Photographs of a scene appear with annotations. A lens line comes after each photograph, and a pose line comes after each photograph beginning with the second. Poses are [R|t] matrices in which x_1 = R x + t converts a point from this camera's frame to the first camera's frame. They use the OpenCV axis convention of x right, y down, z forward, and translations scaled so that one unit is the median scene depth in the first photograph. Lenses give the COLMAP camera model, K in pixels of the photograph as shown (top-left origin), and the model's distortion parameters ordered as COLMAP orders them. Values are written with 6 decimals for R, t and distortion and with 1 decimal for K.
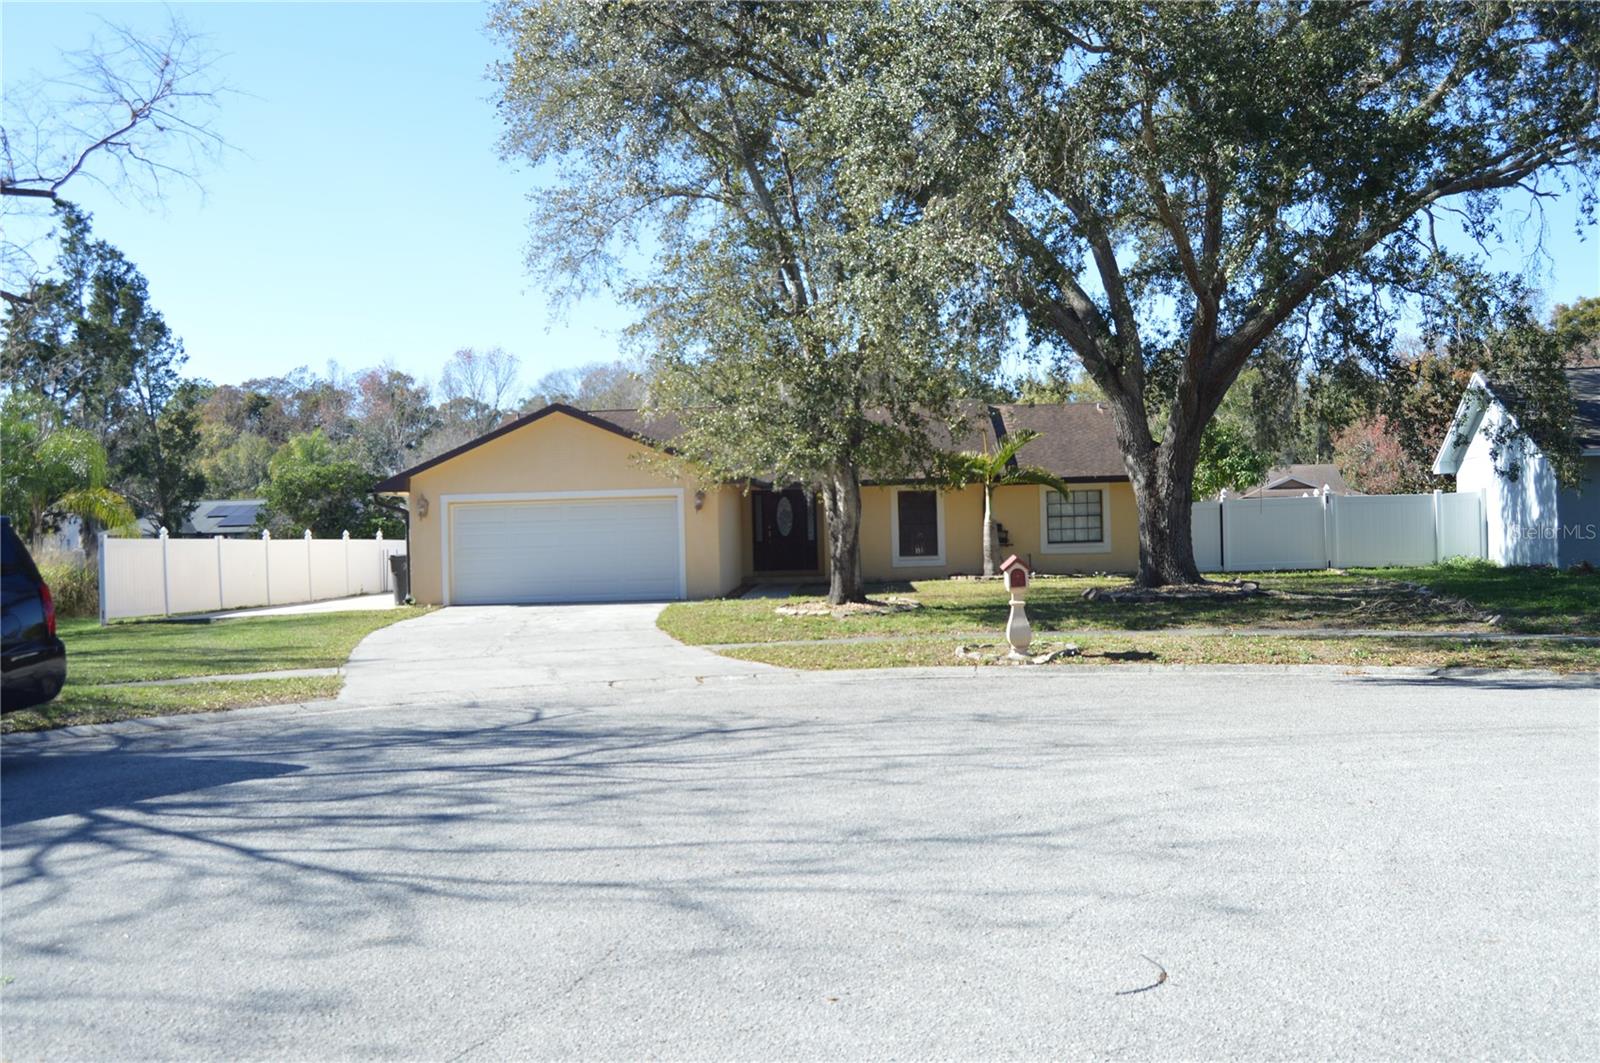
lens RADIAL K [[1376.2, 0, 800.6], [0, 1376.2, 521.9], [0, 0, 1]] dist [-0.020838, -0.003934]
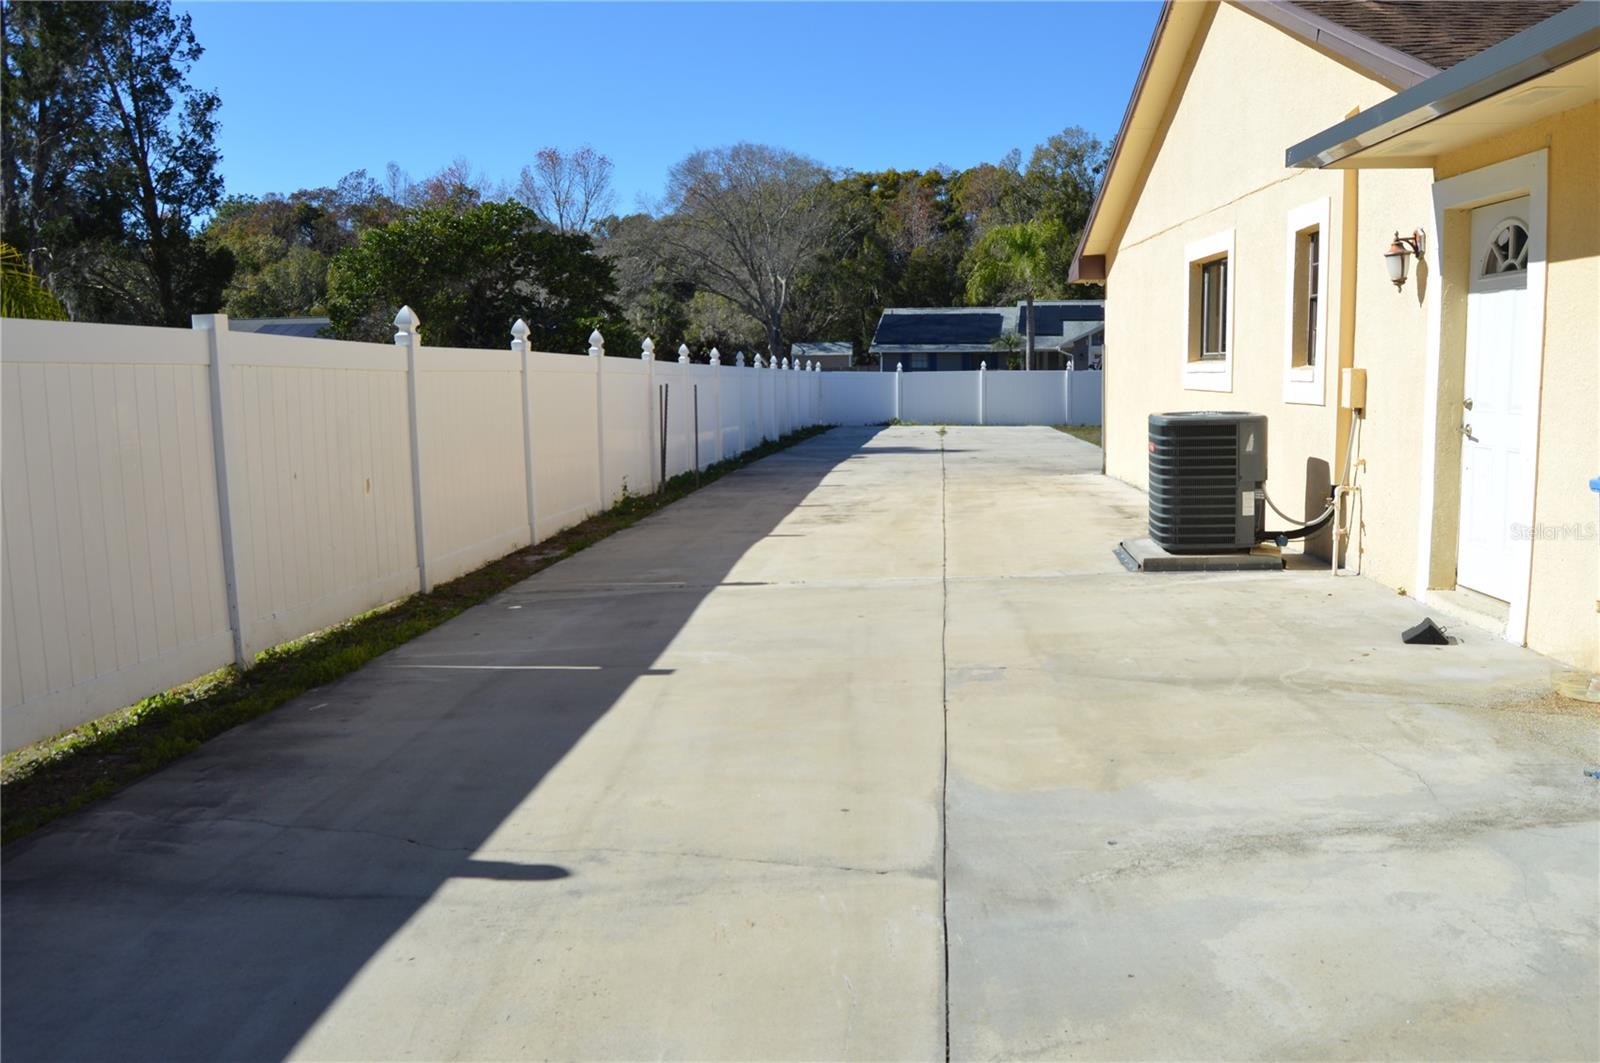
lens RADIAL K [[1267.8, 0, 839.7], [0, 1267.8, 501.9], [0, 0, 1]] dist [-0.066877, 0.006538]
pose [[0.999608, 0.013547, 0.024501, -0.079044], [-0.016171, 0.993768, 0.110289, 0.003832], [-0.022854, -0.110642, 0.993598, 0.191446]]
